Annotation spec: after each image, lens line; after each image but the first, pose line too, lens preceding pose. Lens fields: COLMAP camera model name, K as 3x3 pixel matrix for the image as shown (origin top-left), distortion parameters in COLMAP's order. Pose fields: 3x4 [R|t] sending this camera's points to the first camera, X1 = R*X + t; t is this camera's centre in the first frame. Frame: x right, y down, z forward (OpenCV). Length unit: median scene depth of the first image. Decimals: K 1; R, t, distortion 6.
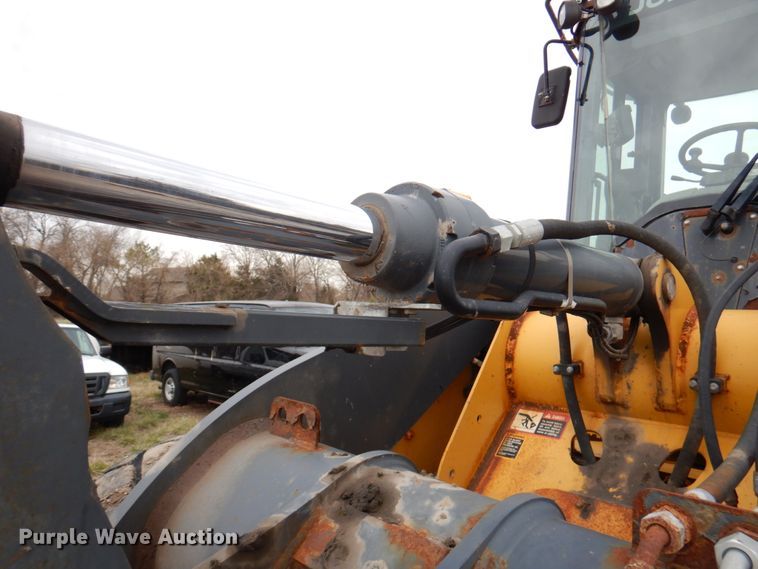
lens RADIAL K [[522.7, 0, 381.3], [0, 522.7, 289.1], [0, 0, 1]] dist [0.010253, -0.004970]
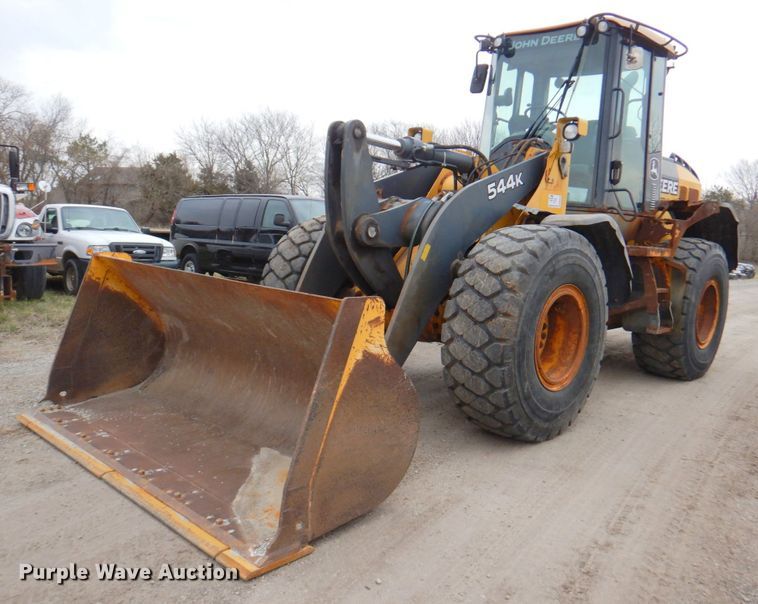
lens RADIAL K [[661.7, 0, 380.8], [0, 661.7, 300.4], [0, 0, 1]] dist [-0.020277, 0.010175]
pose [[0.998829, 0.037573, 0.030472, -0.103950], [-0.041409, 0.989704, 0.137010, 0.151720], [-0.025011, -0.138111, 0.990101, -1.674399]]
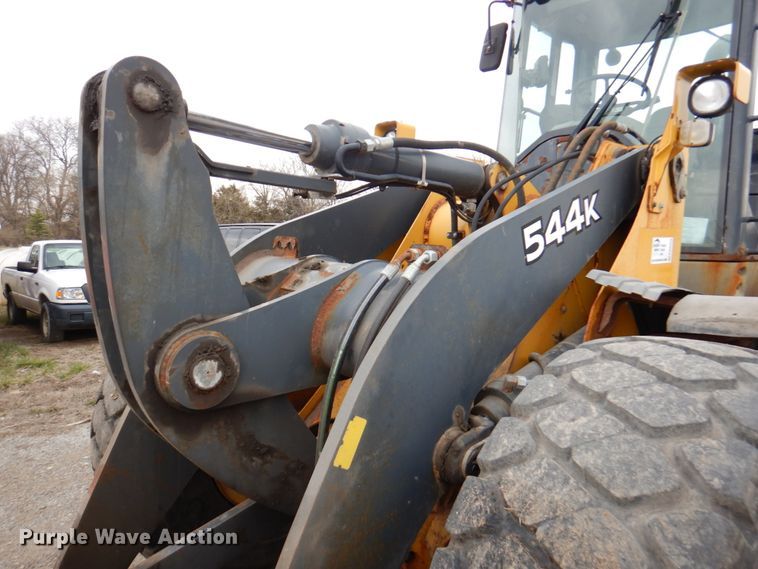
lens RADIAL K [[522.7, 0, 381.5], [0, 522.7, 290.2], [0, 0, 1]] dist [0.010253, -0.004970]
pose [[0.999321, 0.015680, -0.033335, 0.103700], [-0.011312, 0.991788, 0.127389, 0.066840], [0.035059, -0.126925, 0.991293, -0.372284]]
